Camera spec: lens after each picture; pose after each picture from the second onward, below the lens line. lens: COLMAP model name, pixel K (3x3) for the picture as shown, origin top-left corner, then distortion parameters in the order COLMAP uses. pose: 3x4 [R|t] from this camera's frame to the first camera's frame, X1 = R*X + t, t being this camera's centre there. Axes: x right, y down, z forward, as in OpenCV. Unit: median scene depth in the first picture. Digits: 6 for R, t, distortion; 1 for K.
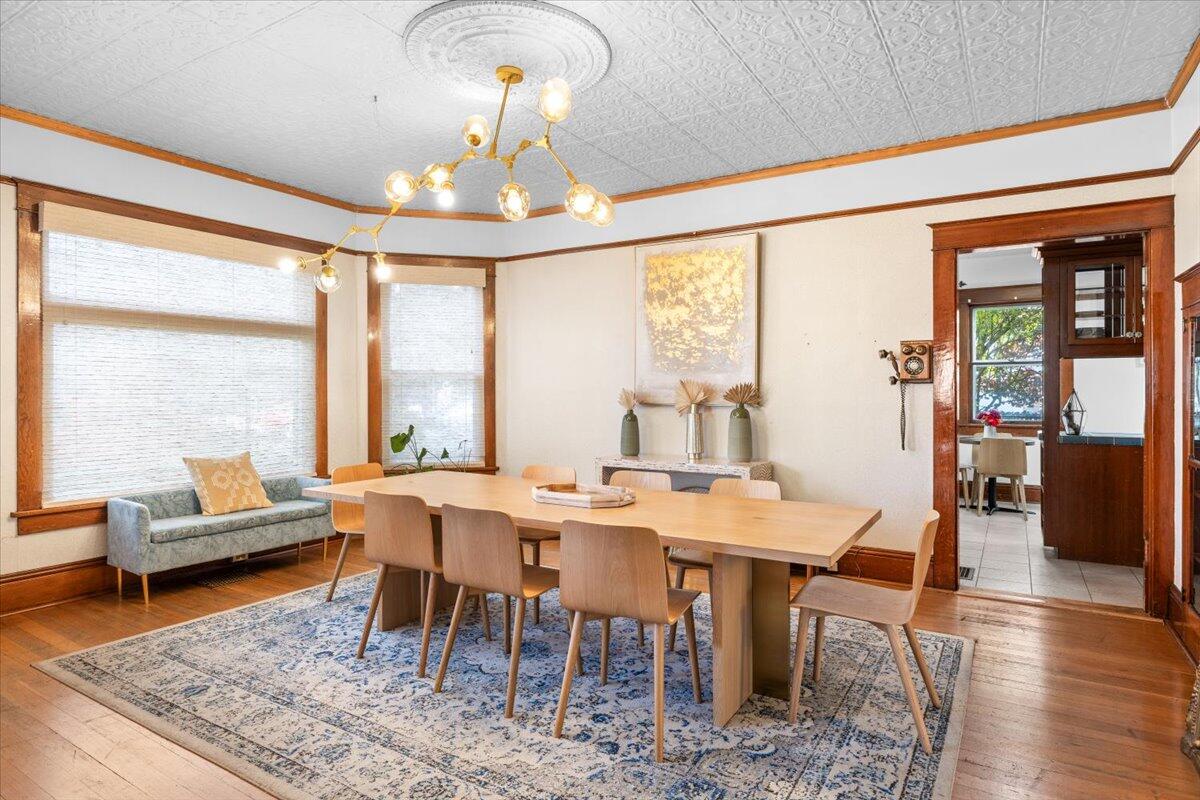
lens RADIAL K [[662.6, 0, 603.9], [0, 662.6, 394.7], [0, 0, 1]] dist [-0.001539, -0.001770]
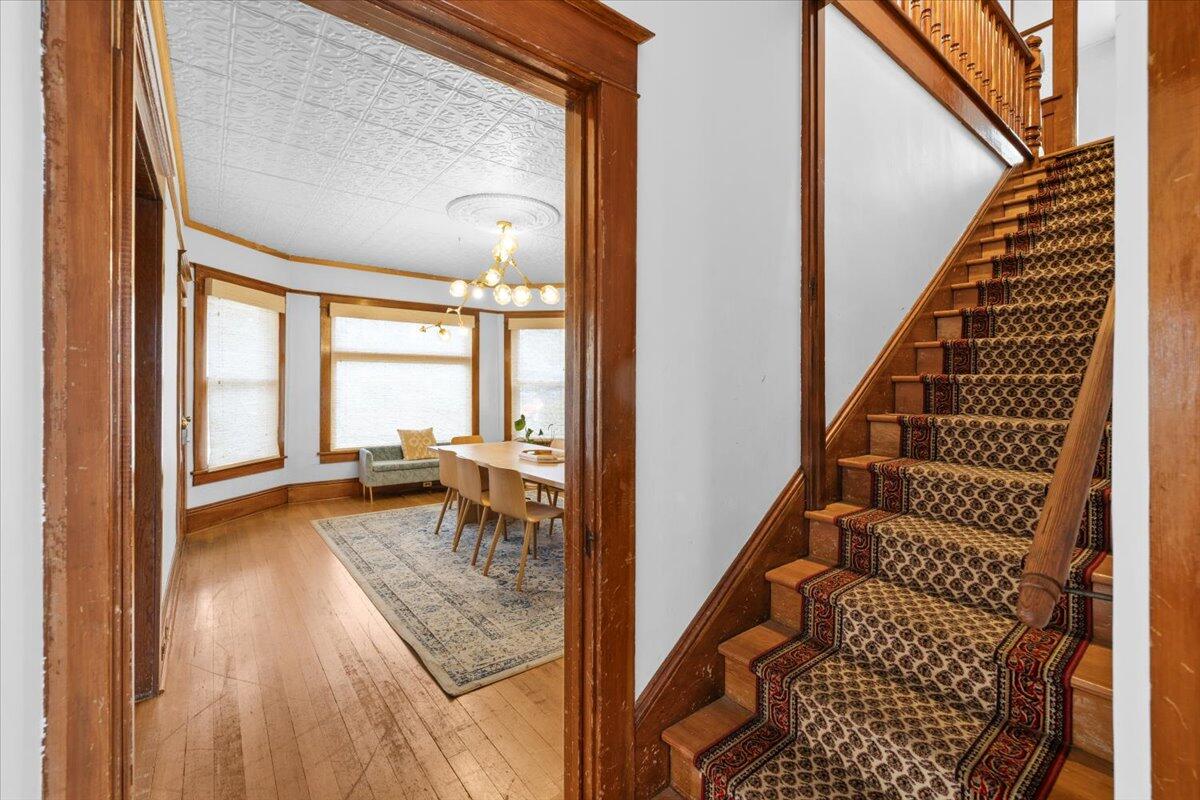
lens RADIAL K [[497.6, 0, 595.3], [0, 497.6, 389.1], [0, 0, 1]] dist [-0.000806, -0.000021]
pose [[0.937005, 0.002677, -0.349304, 0.446972], [-0.006126, 0.999943, -0.008772, -0.012451], [0.349261, 0.010359, 0.936968, -0.158050]]
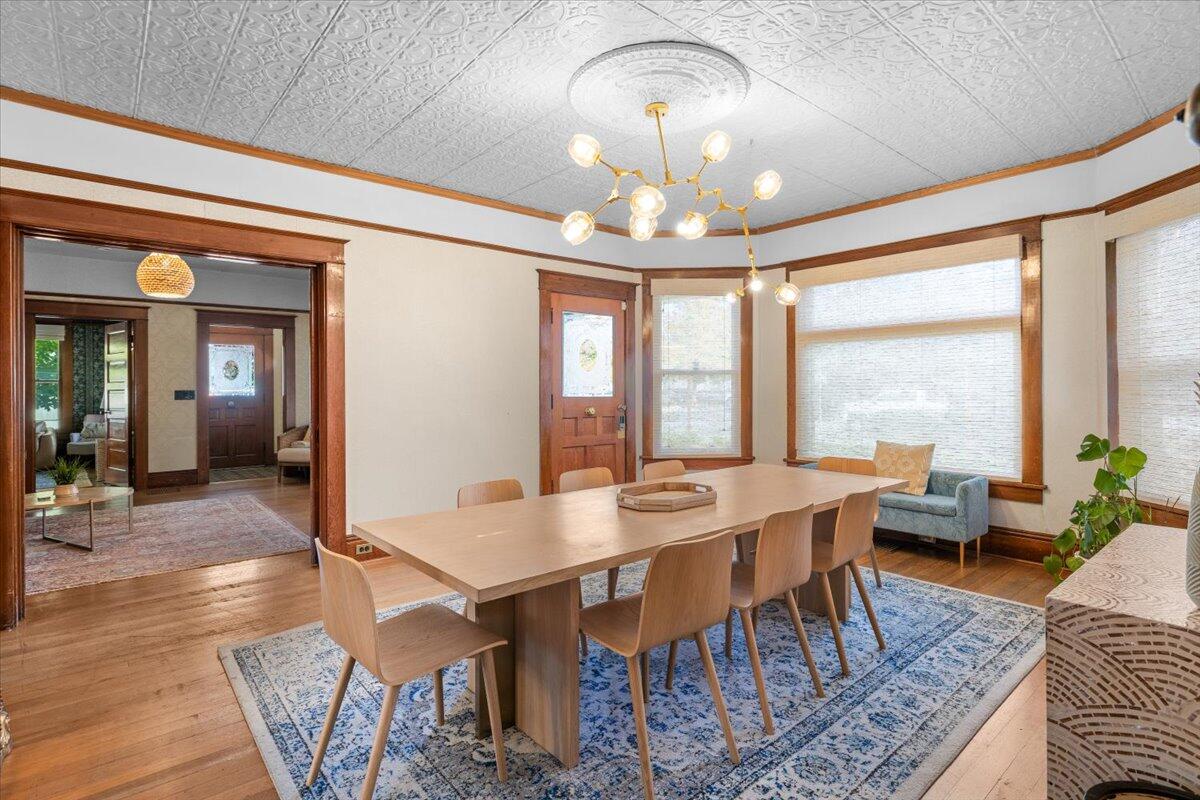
lens RADIAL K [[593.3, 0, 602.9], [0, 593.3, 391.8], [0, 0, 1]] dist [-0.004877, -0.001208]
pose [[-0.299633, 0.009316, -0.954009, 0.660390], [-0.002128, 0.999943, 0.010433, -0.008800], [0.954052, 0.005156, -0.299596, 0.938038]]
